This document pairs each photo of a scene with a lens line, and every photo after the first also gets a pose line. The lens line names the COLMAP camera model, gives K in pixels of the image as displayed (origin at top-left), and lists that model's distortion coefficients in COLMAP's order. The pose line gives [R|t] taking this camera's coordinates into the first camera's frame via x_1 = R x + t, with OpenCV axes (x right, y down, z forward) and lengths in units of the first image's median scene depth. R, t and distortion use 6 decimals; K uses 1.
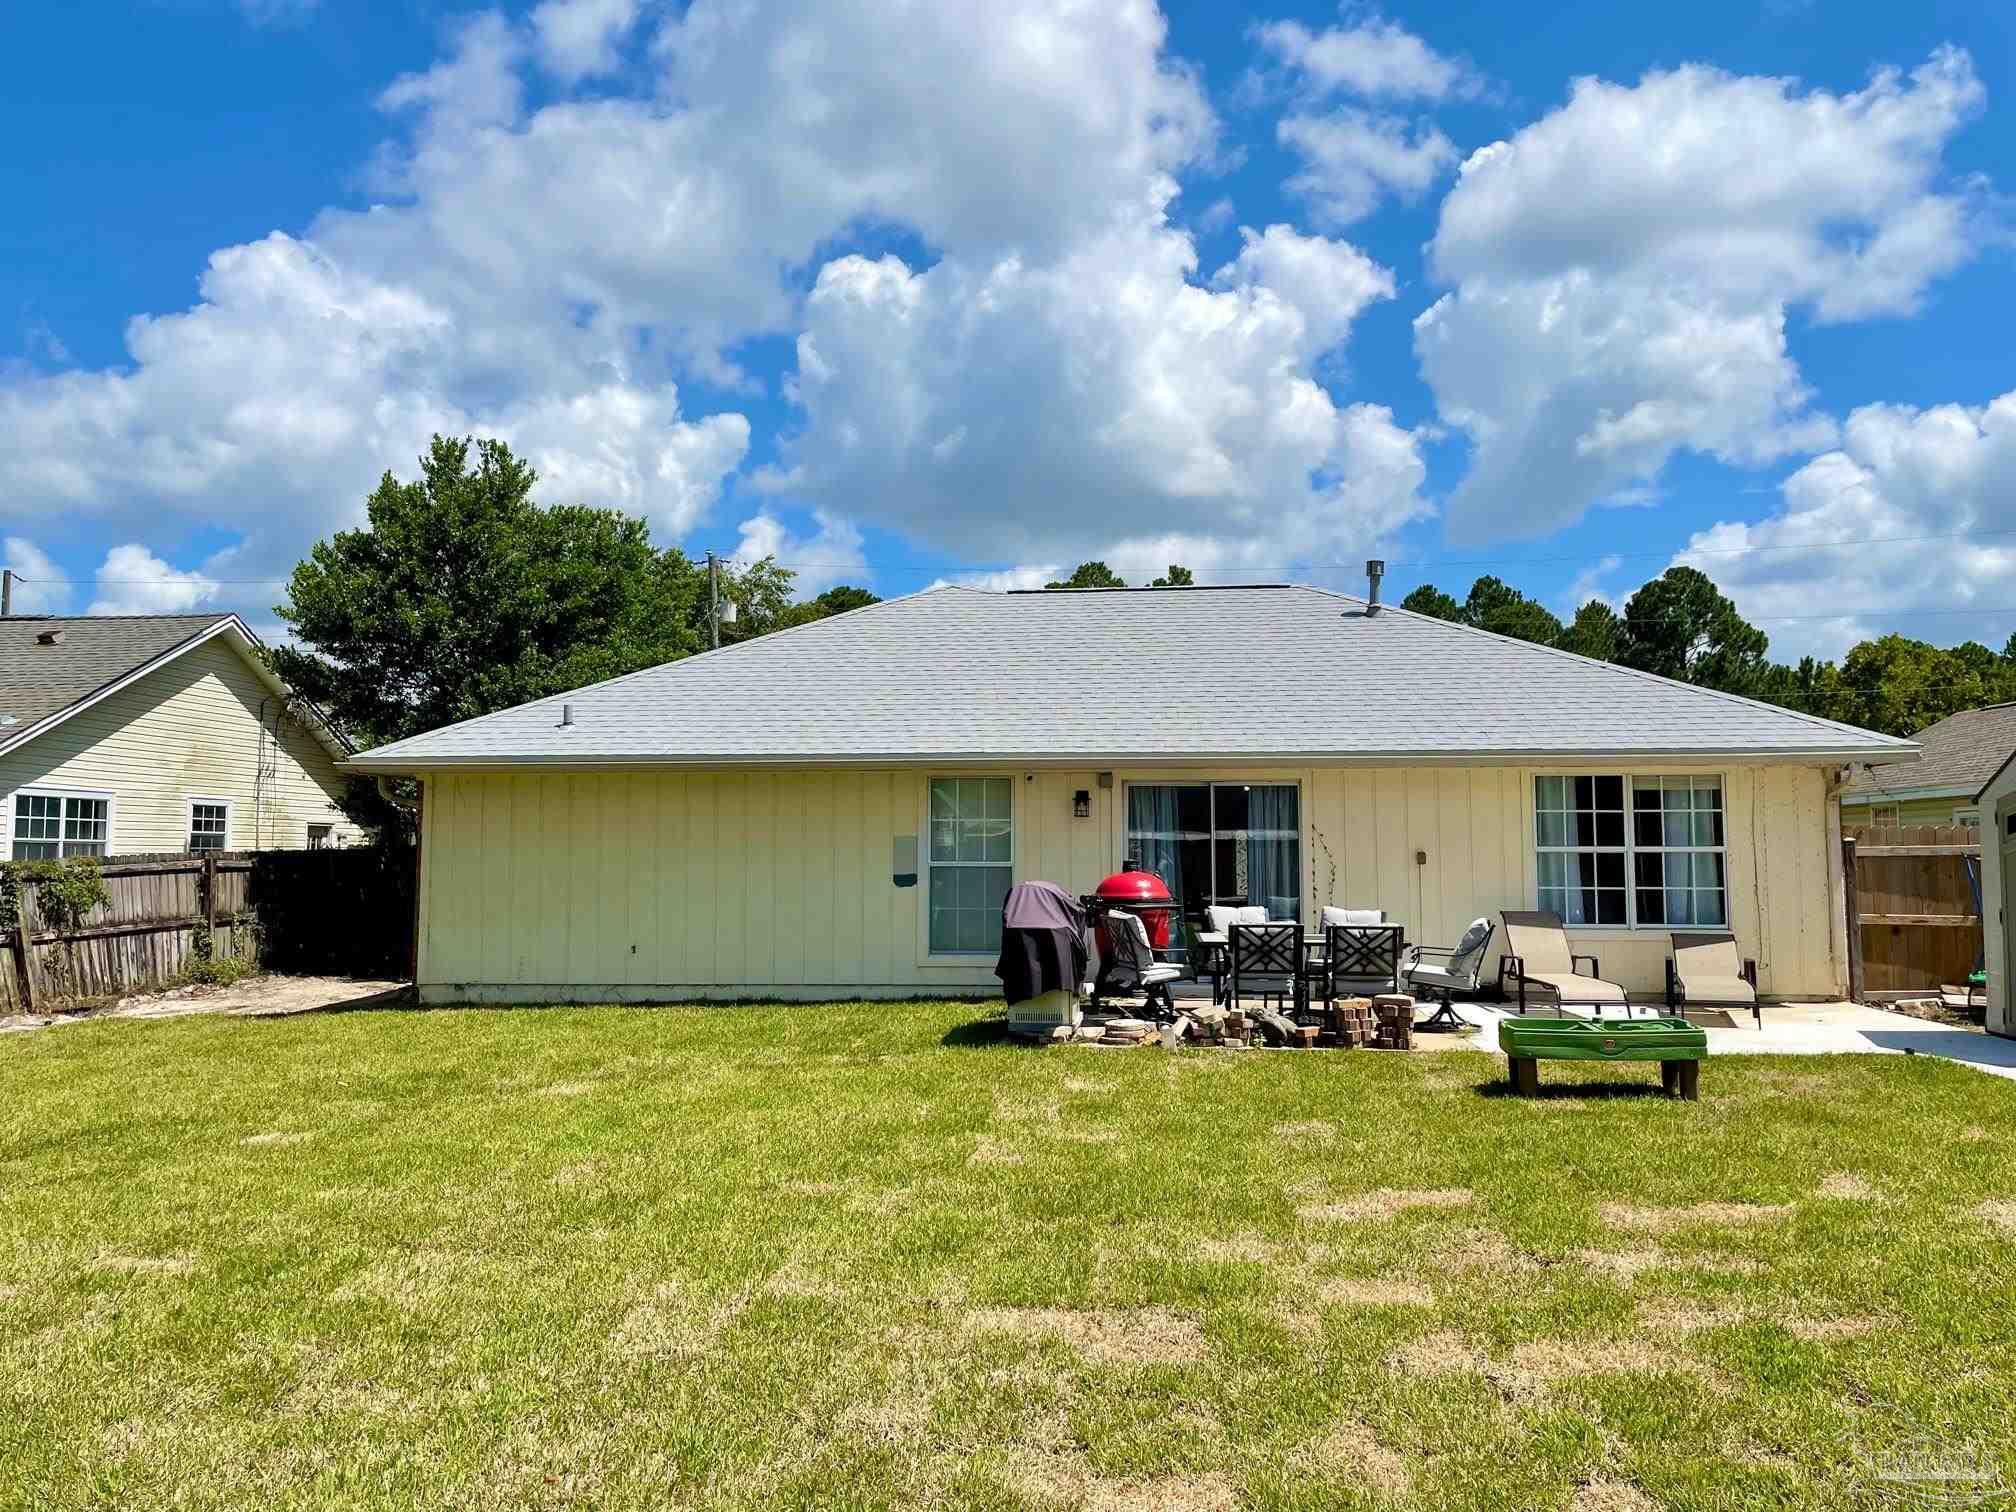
lens RADIAL K [[1541.1, 0, 1003.3], [0, 1541.1, 771.4], [0, 0, 1]] dist [0.046643, -0.047180]
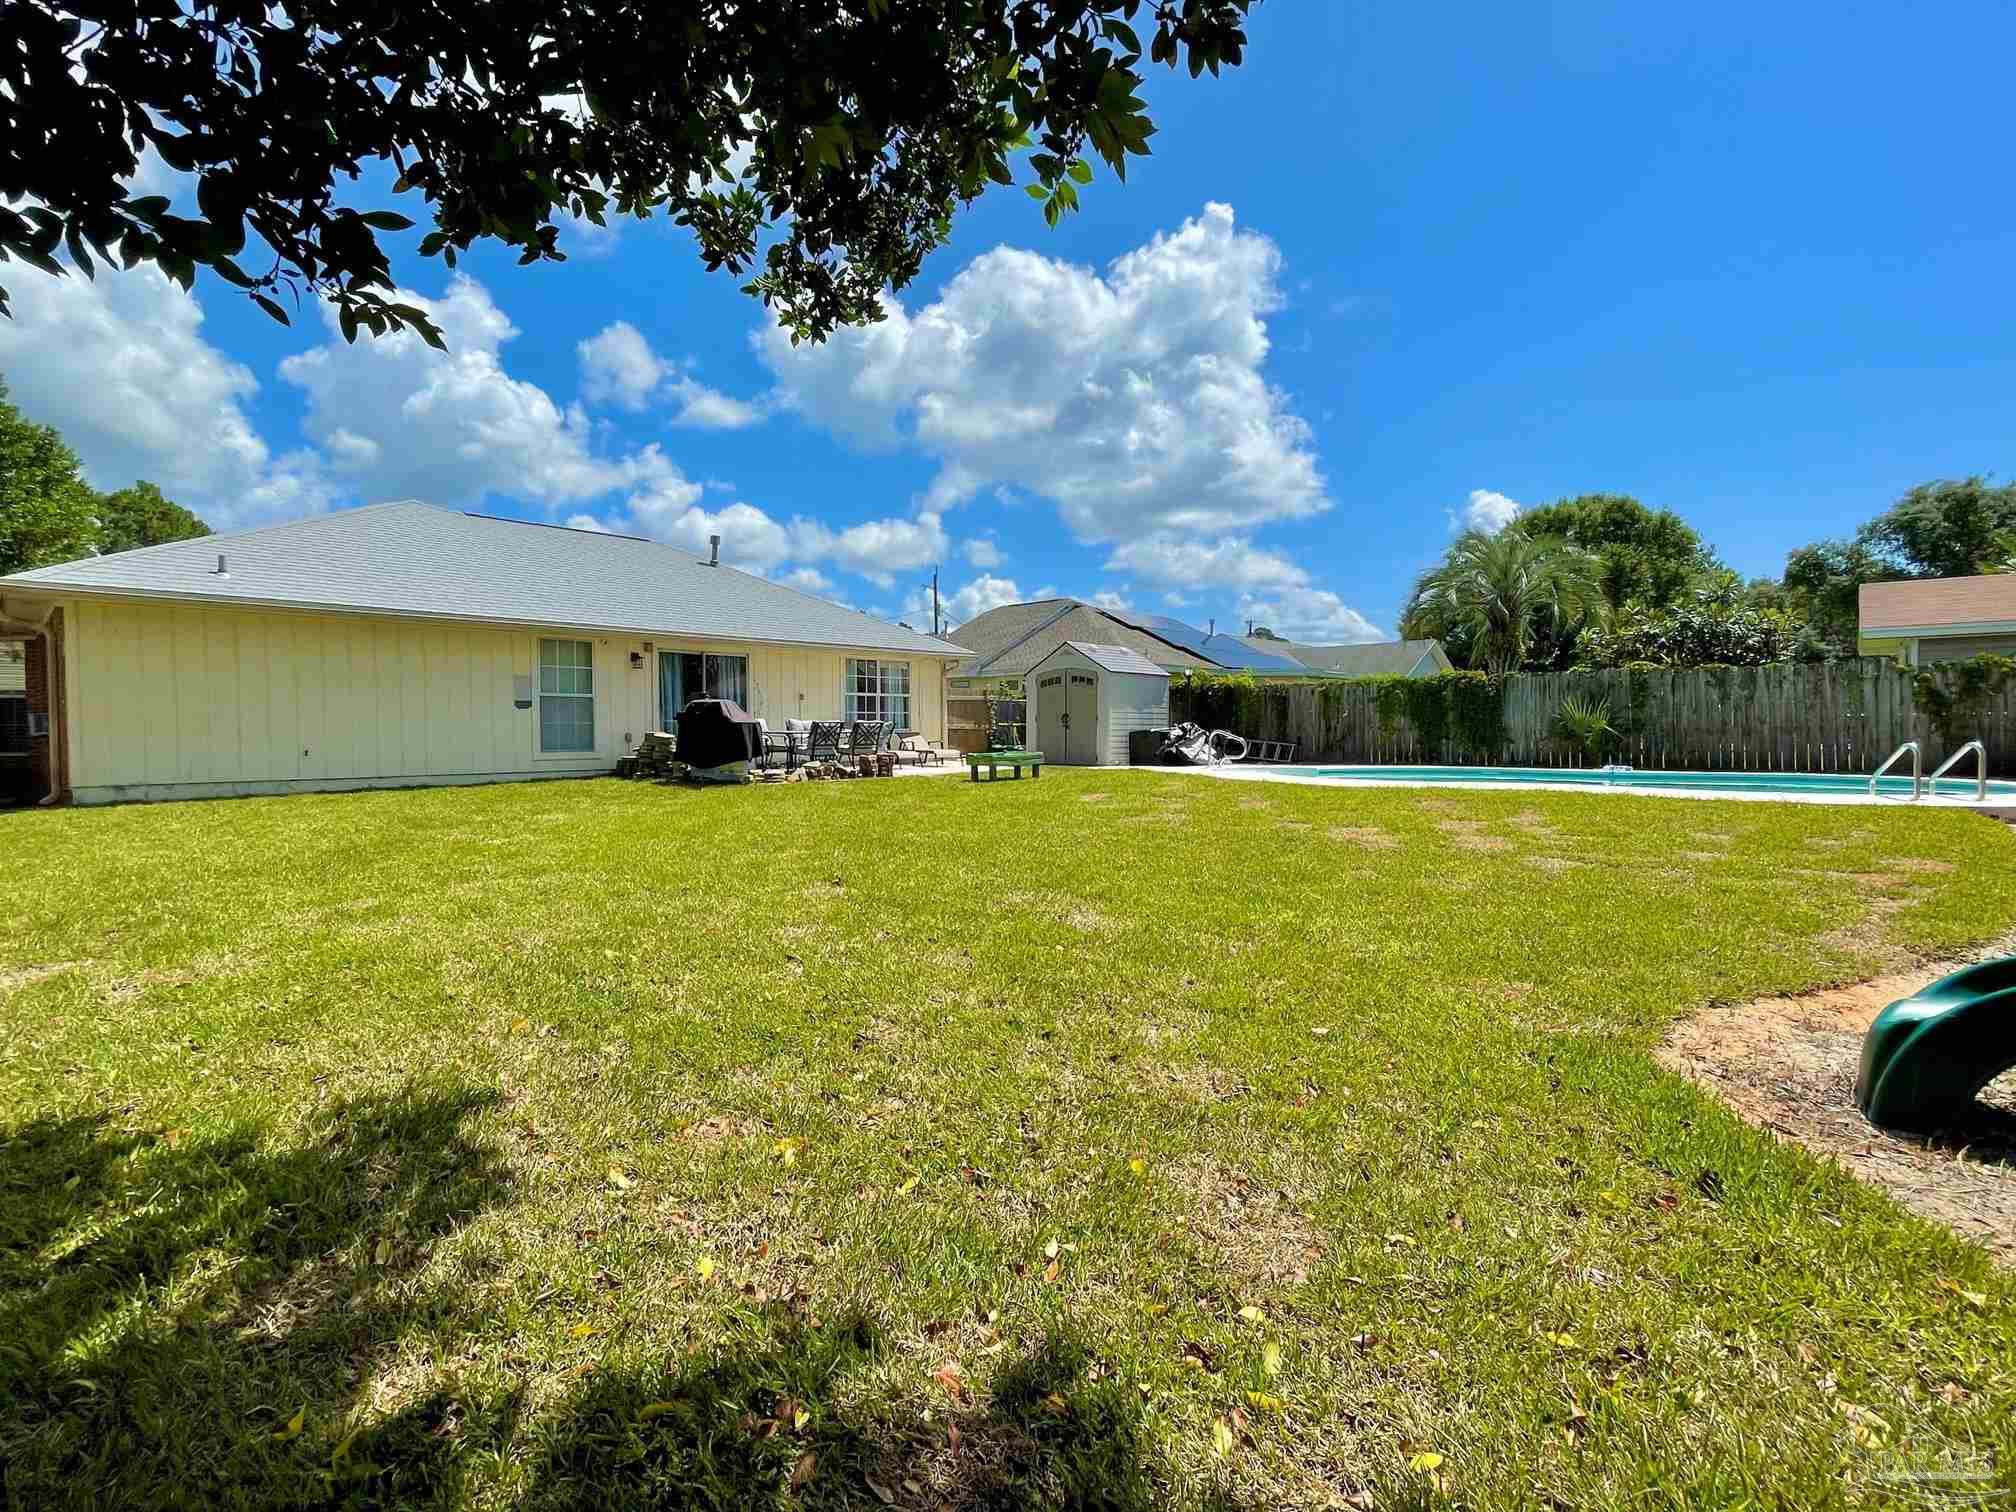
lens RADIAL K [[960.4, 0, 1018.5], [0, 960.4, 749.3], [0, 0, 1]] dist [-0.005399, -0.001436]
pose [[0.622227, -0.020050, 0.782580, -0.396151], [-0.059079, 0.995618, 0.072482, 0.013460], [-0.780604, -0.091334, 0.618316, 0.017671]]
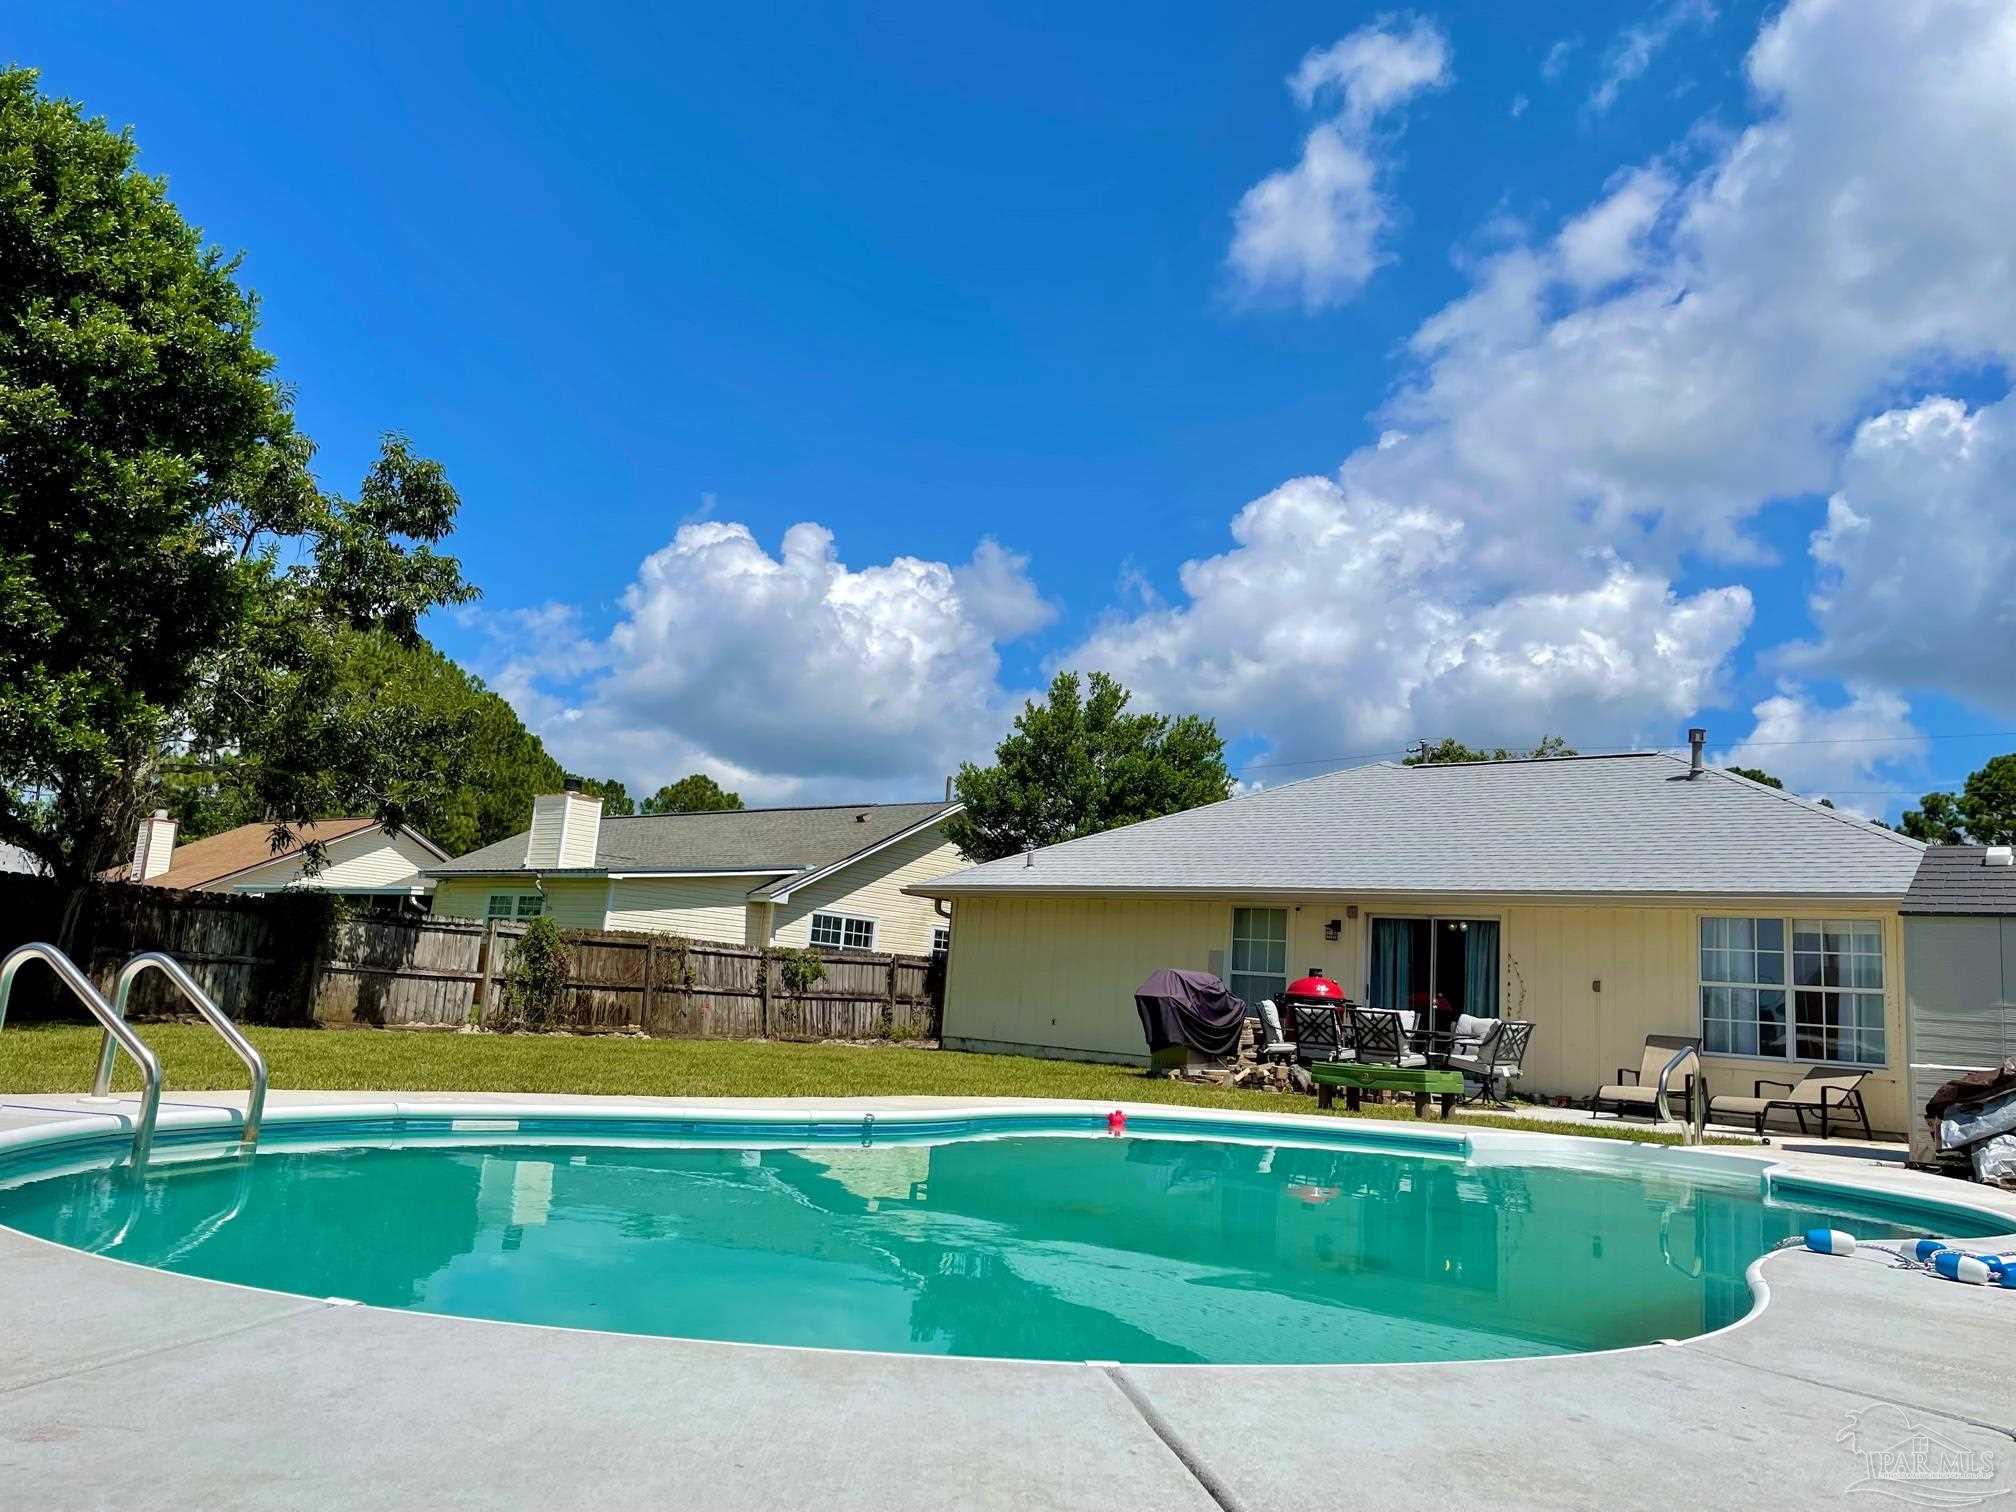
lens RADIAL K [[1541.1, 0, 1011.6], [0, 1541.1, 747.1], [0, 0, 1]] dist [0.046643, -0.047180]
pose [[0.803756, -0.039196, -0.593667, 0.474814], [-0.043189, 0.991351, -0.123926, 0.032236], [0.593390, 0.125246, 0.795111, -0.163456]]
